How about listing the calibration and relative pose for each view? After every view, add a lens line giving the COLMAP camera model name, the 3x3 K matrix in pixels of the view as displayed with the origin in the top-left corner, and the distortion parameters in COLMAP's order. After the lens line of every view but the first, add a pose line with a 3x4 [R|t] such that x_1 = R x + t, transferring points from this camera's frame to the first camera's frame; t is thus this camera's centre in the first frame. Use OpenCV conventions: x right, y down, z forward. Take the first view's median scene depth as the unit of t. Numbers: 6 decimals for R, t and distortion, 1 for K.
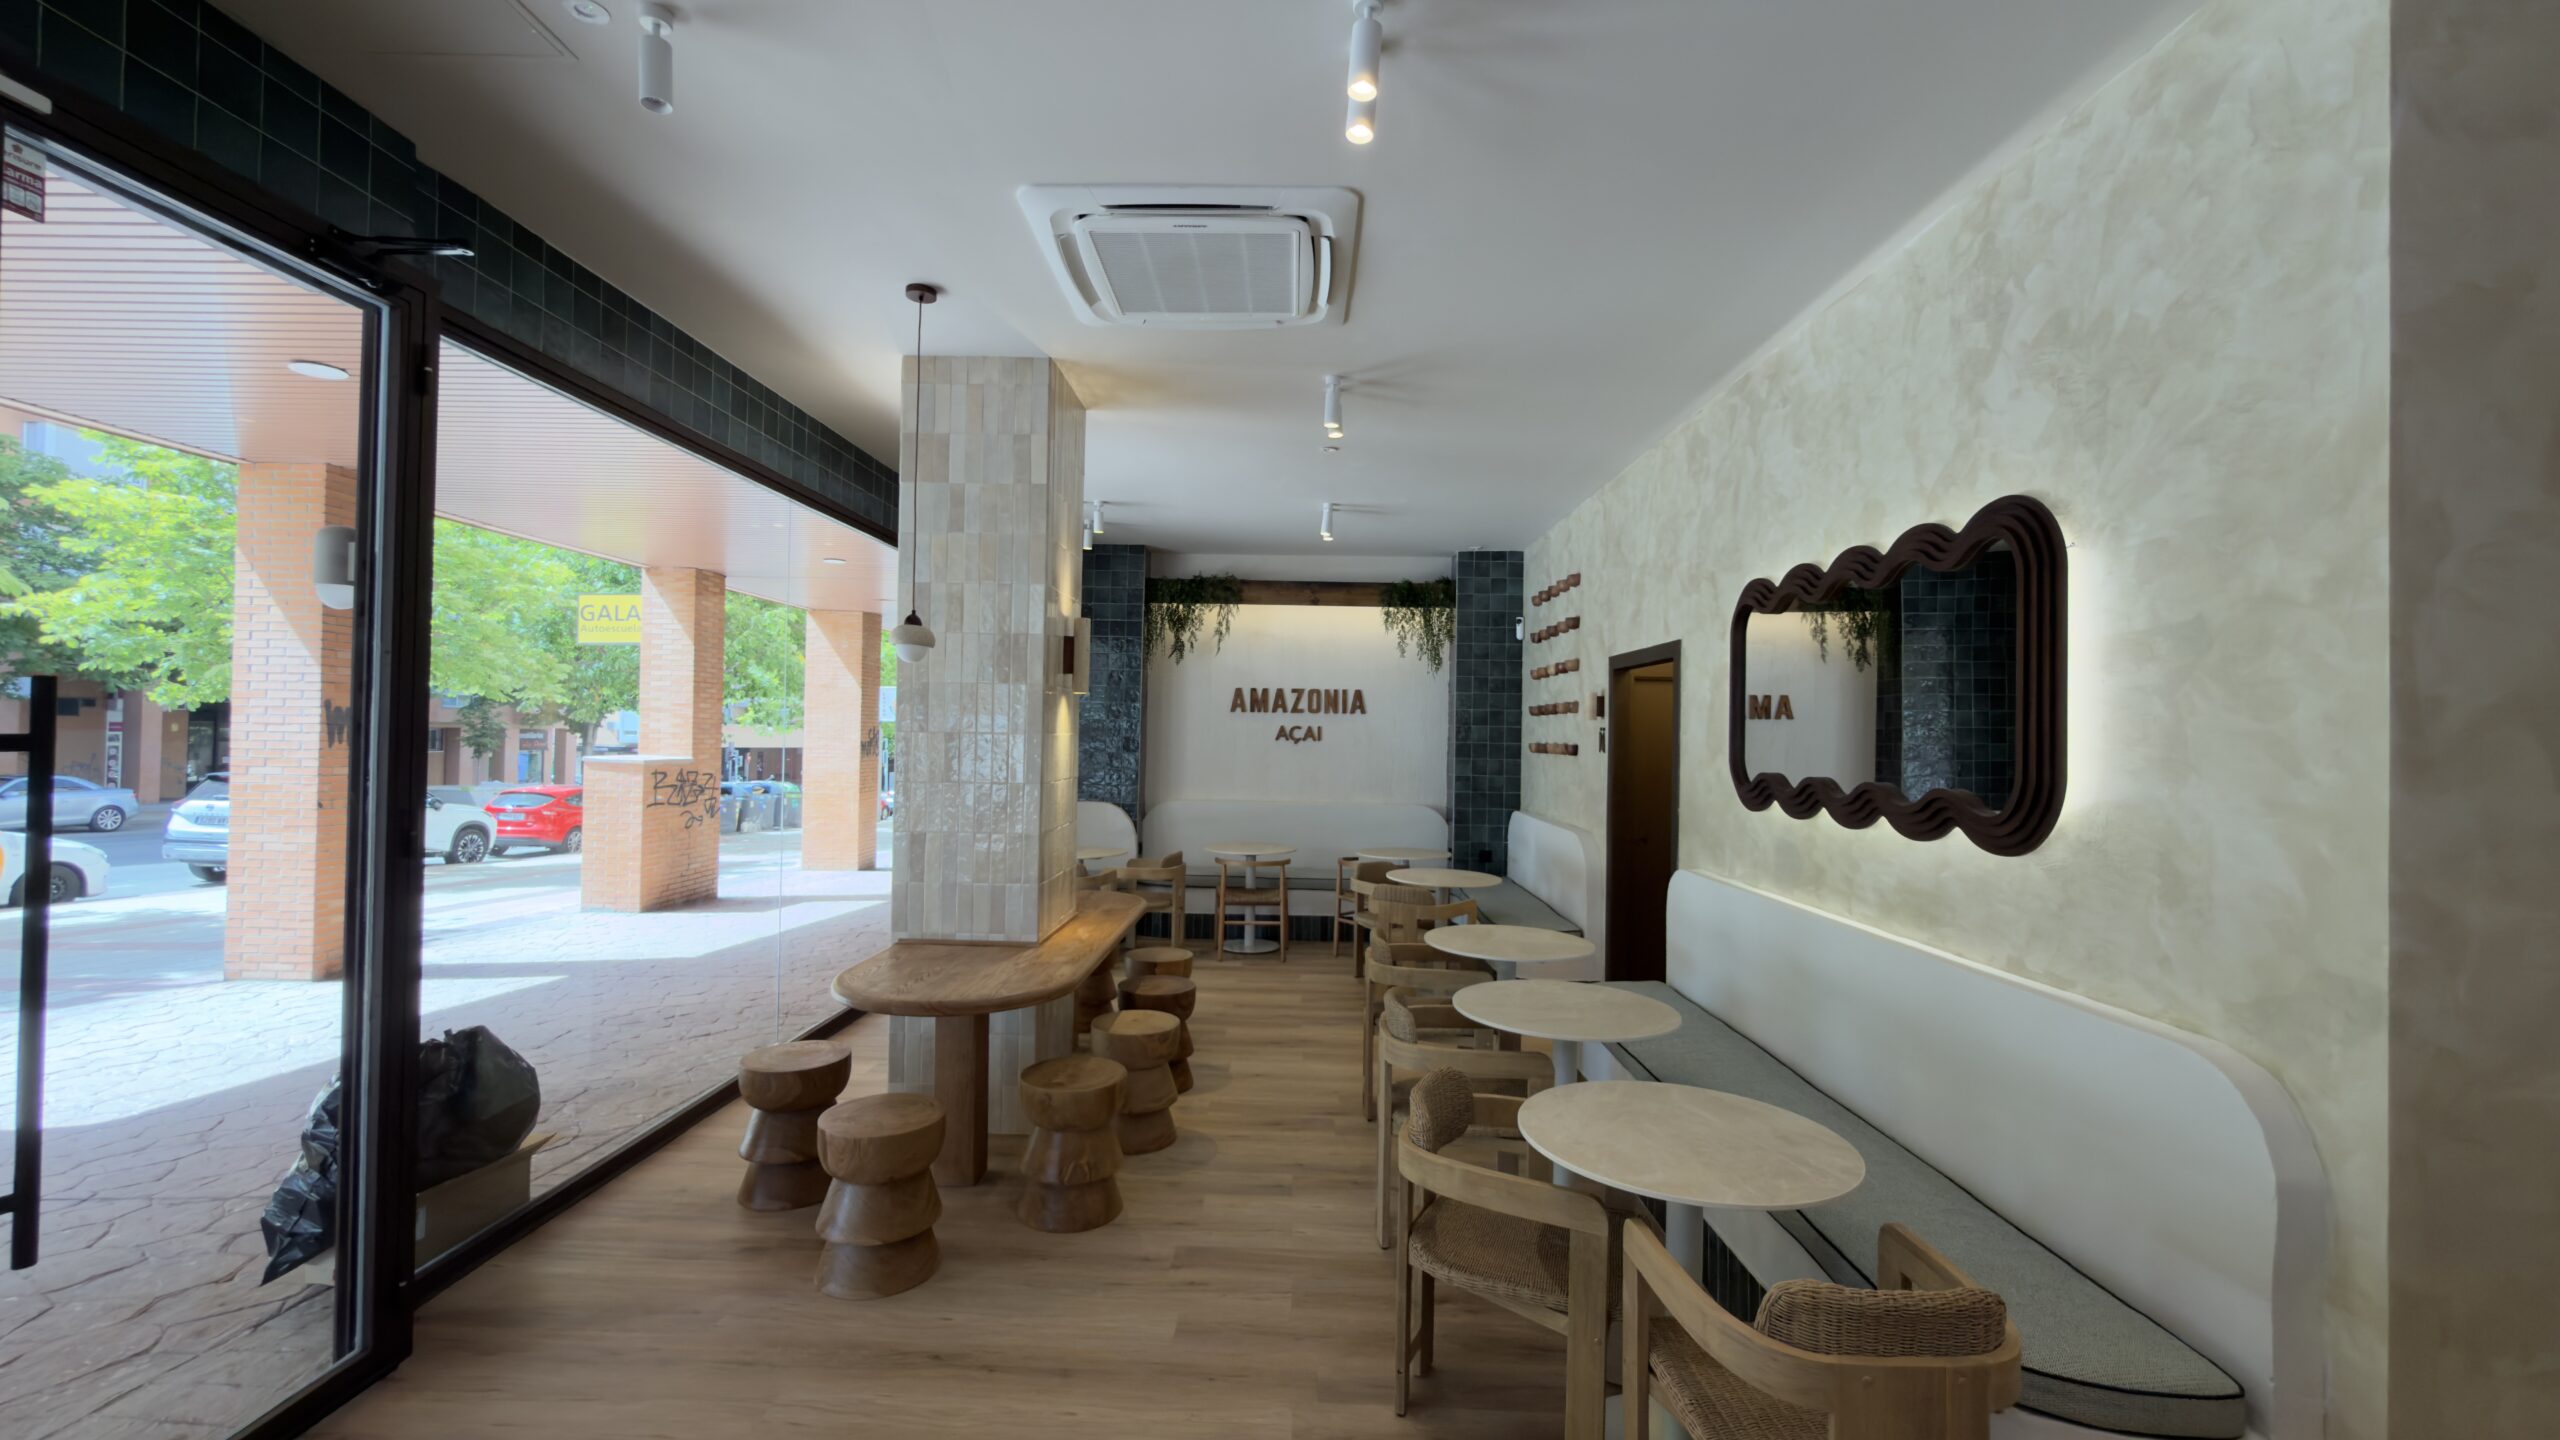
lens RADIAL K [[1024.8, 0, 1275.6], [0, 1024.8, 721.6], [0, 0, 1]] dist [0.002870, -0.000457]
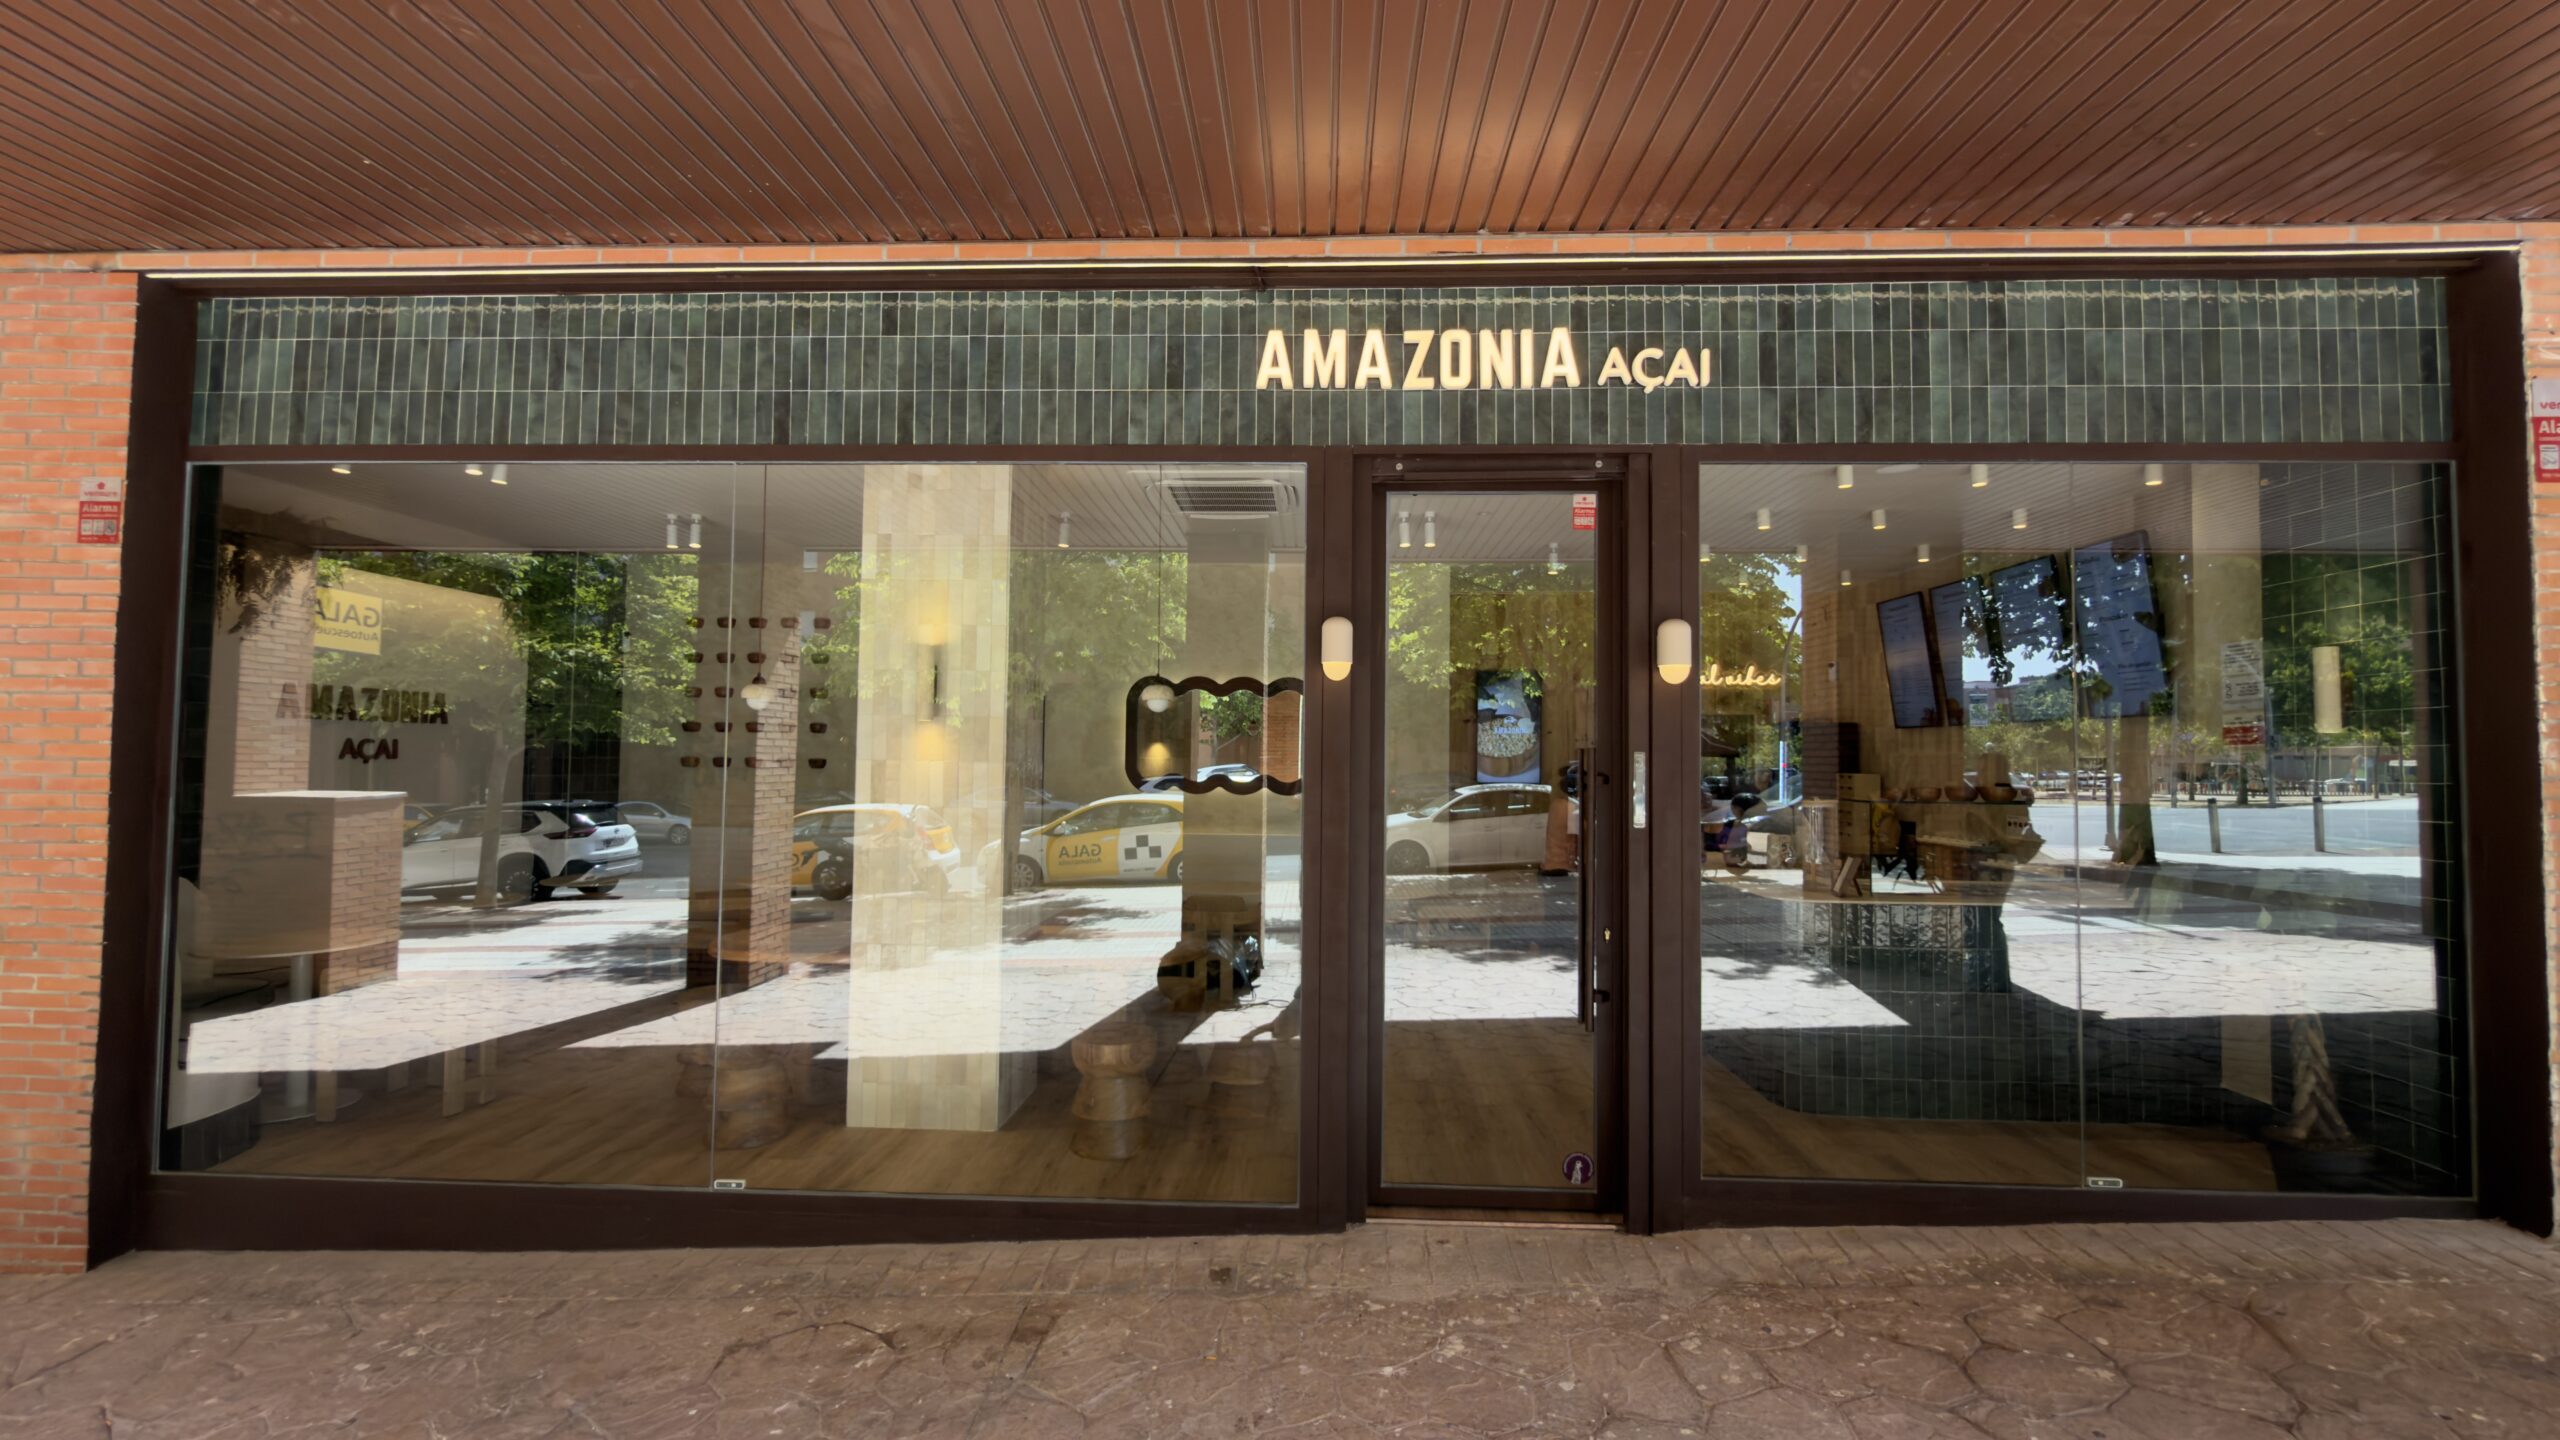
lens RADIAL K [[1024.8, 0, 1275.5], [0, 1024.8, 722.4], [0, 0, 1]] dist [0.002870, -0.000457]
pose [[0.031147, 0.017273, 0.999366, -1.483633], [-0.022839, 0.999602, -0.016566, -0.021700], [-0.999254, -0.022308, 0.031529, 0.687762]]
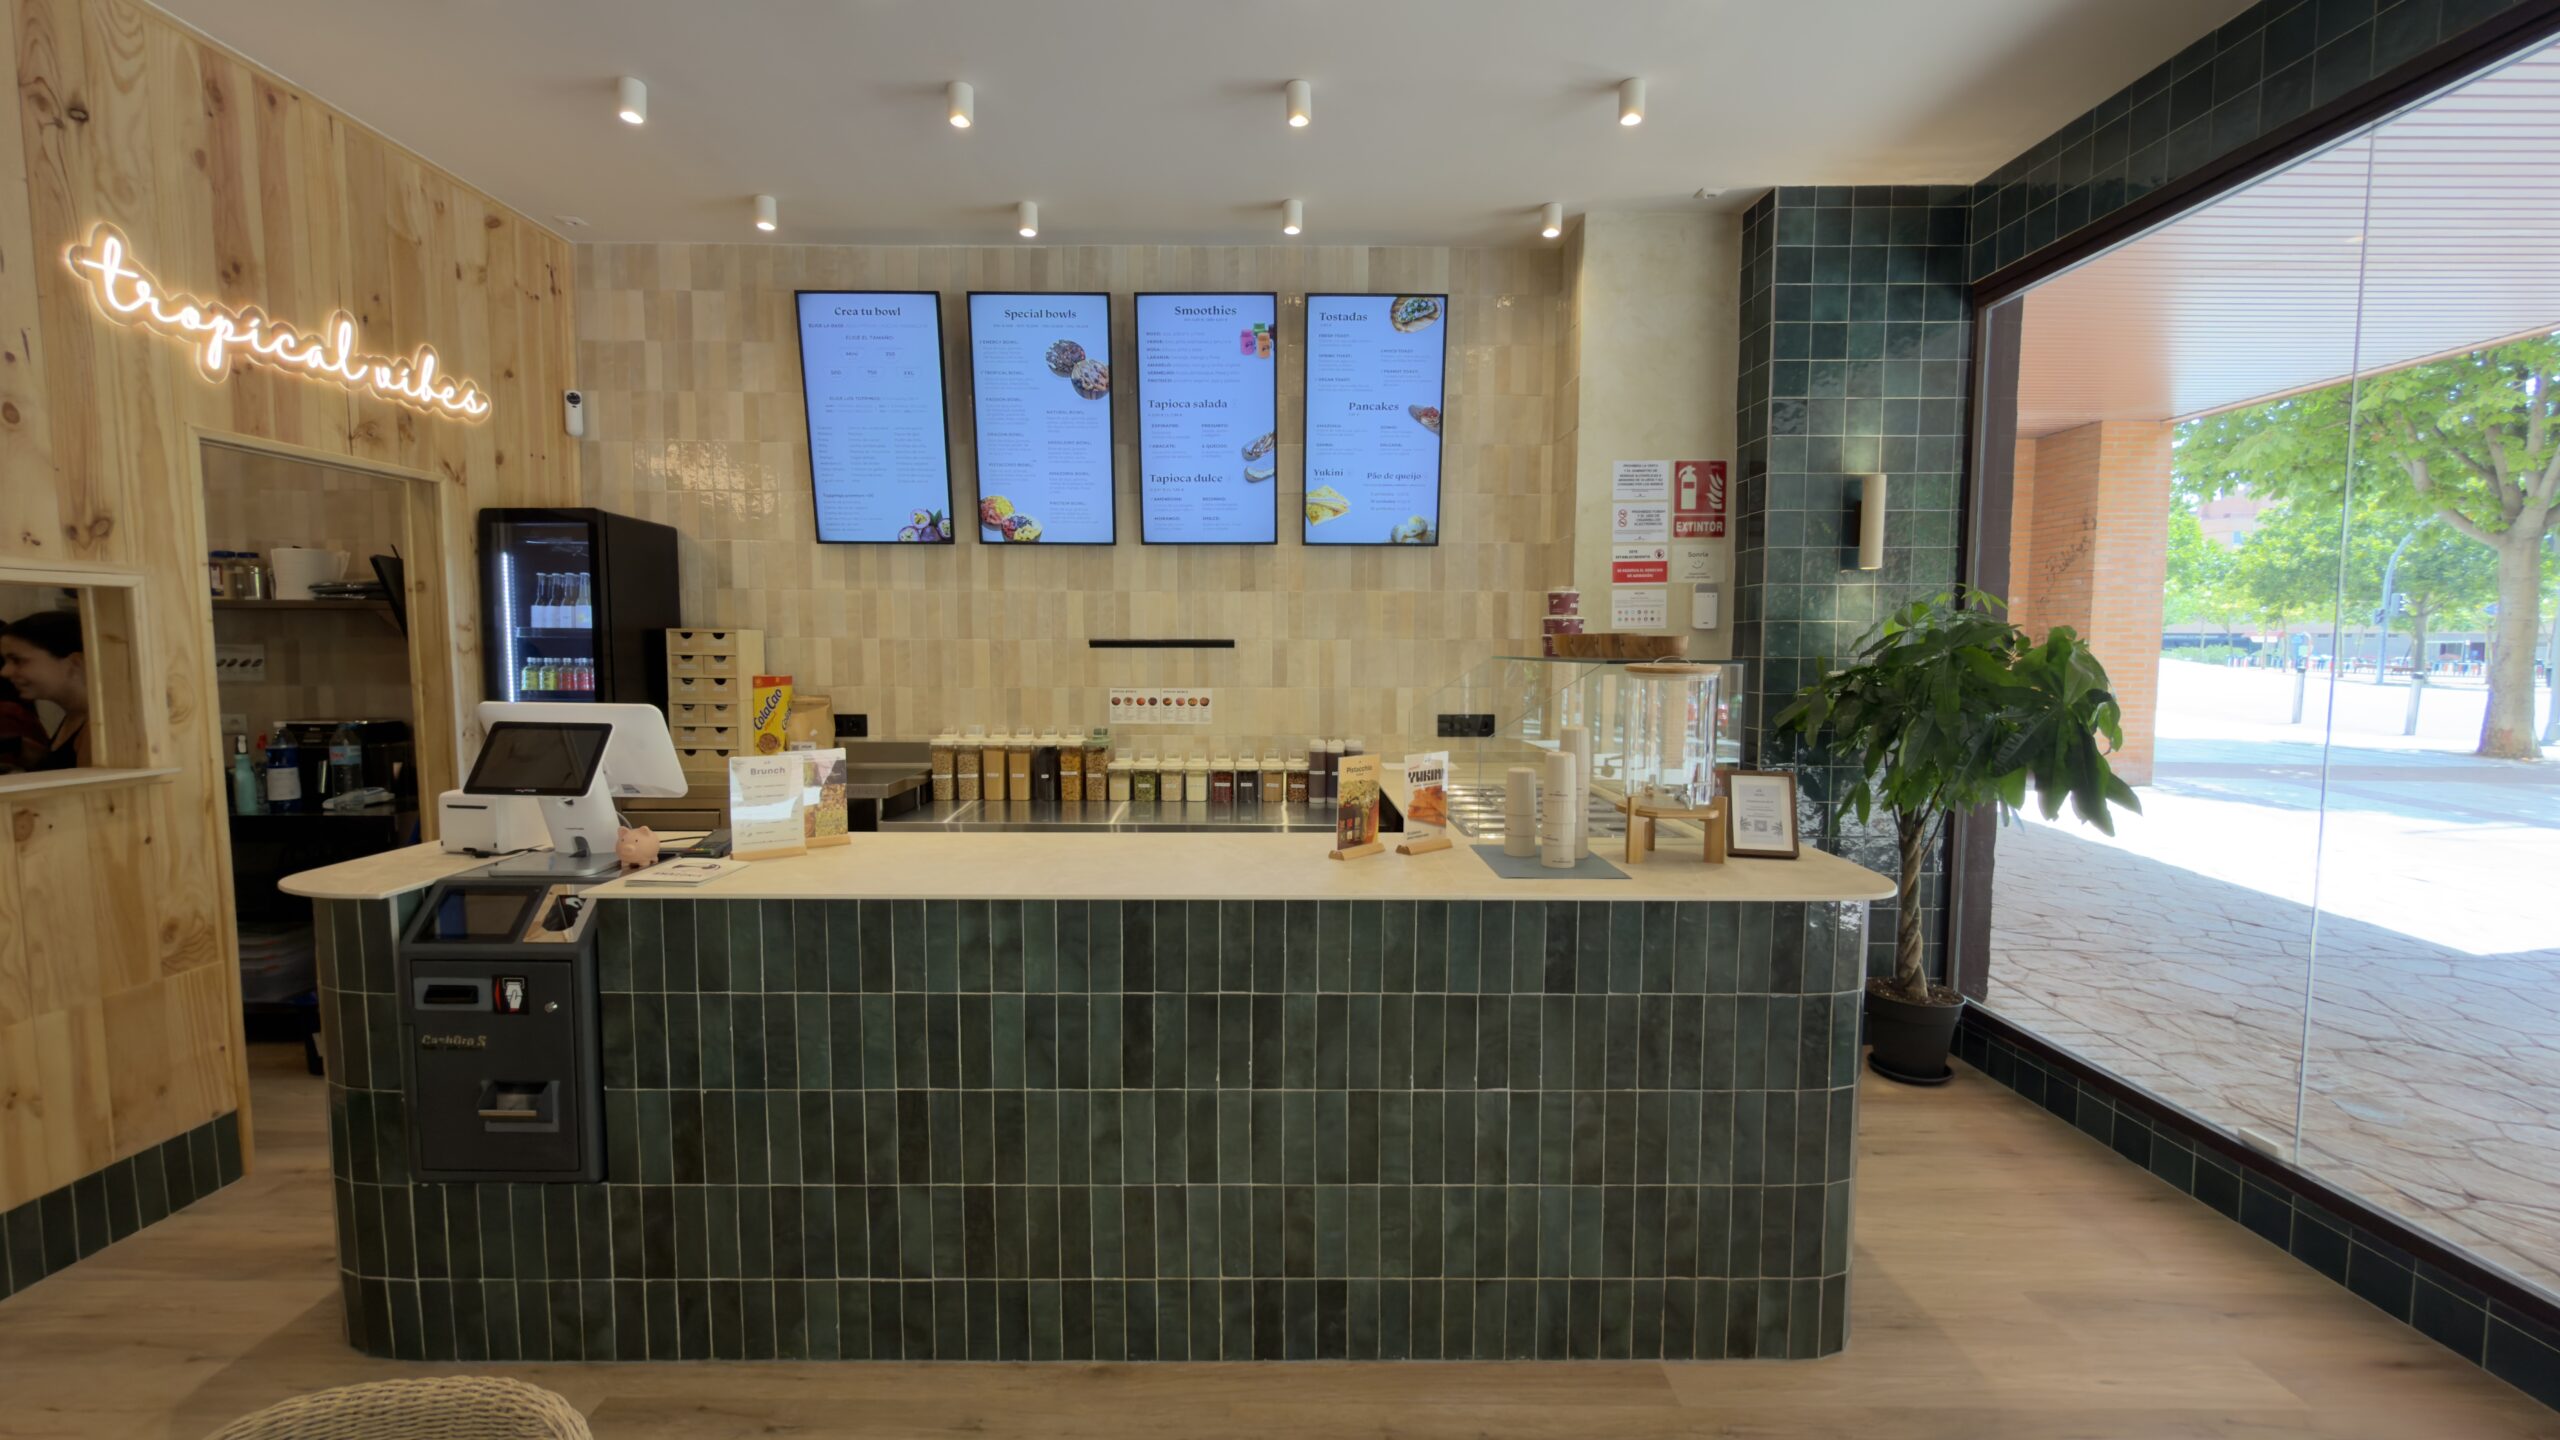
lens RADIAL K [[1024.8, 0, 1276.2], [0, 1024.8, 722.3], [0, 0, 1]] dist [0.002870, -0.000457]
pose [[-0.999631, -0.018352, -0.020028, 0.039909], [-0.019539, 0.997960, 0.060785, 0.039848], [0.018872, 0.061154, -0.997950, 0.632751]]
